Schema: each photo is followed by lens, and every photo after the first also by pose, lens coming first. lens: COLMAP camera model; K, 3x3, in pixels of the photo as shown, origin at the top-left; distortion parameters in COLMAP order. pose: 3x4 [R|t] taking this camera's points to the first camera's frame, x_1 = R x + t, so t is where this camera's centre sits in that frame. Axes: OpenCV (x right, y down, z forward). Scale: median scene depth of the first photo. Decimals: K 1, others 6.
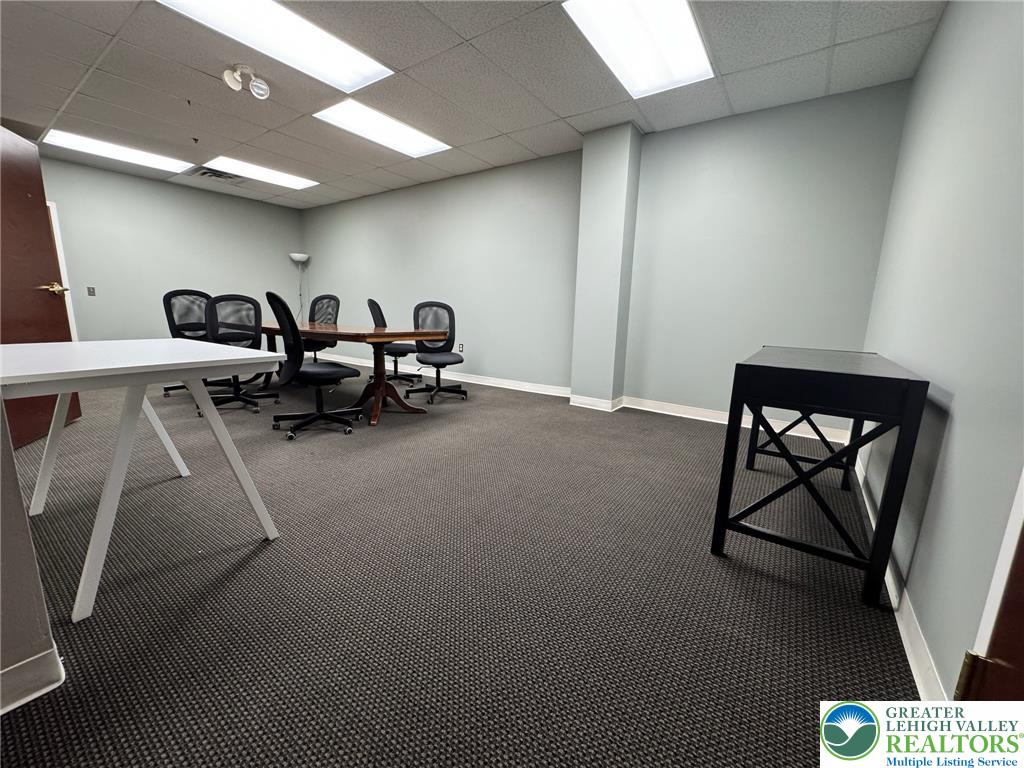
lens RADIAL K [[408.7, 0, 510.7], [0, 408.7, 385.1], [0, 0, 1]] dist [-0.004504, 0.001123]
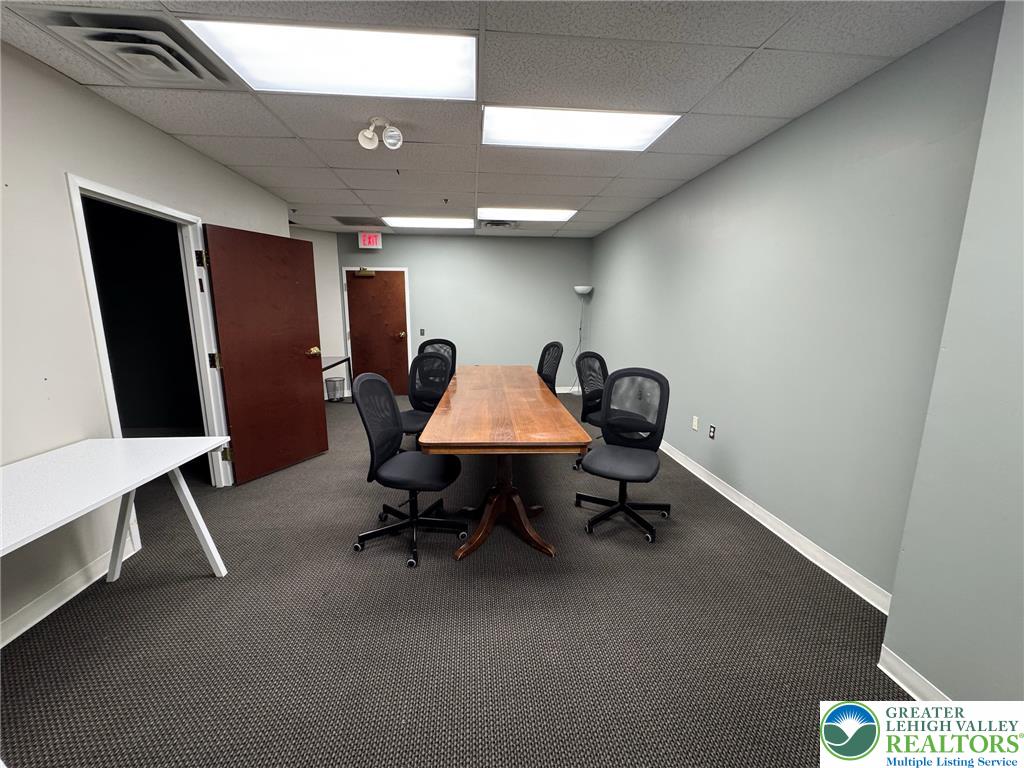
lens RADIAL K [[408.7, 0, 516.6], [0, 408.7, 382.4], [0, 0, 1]] dist [-0.004504, 0.001123]
pose [[0.649627, 0.113348, -0.751756, 0.223212], [-0.127409, 0.991070, 0.039330, -0.238209], [0.749501, 0.070231, 0.658268, 0.563504]]
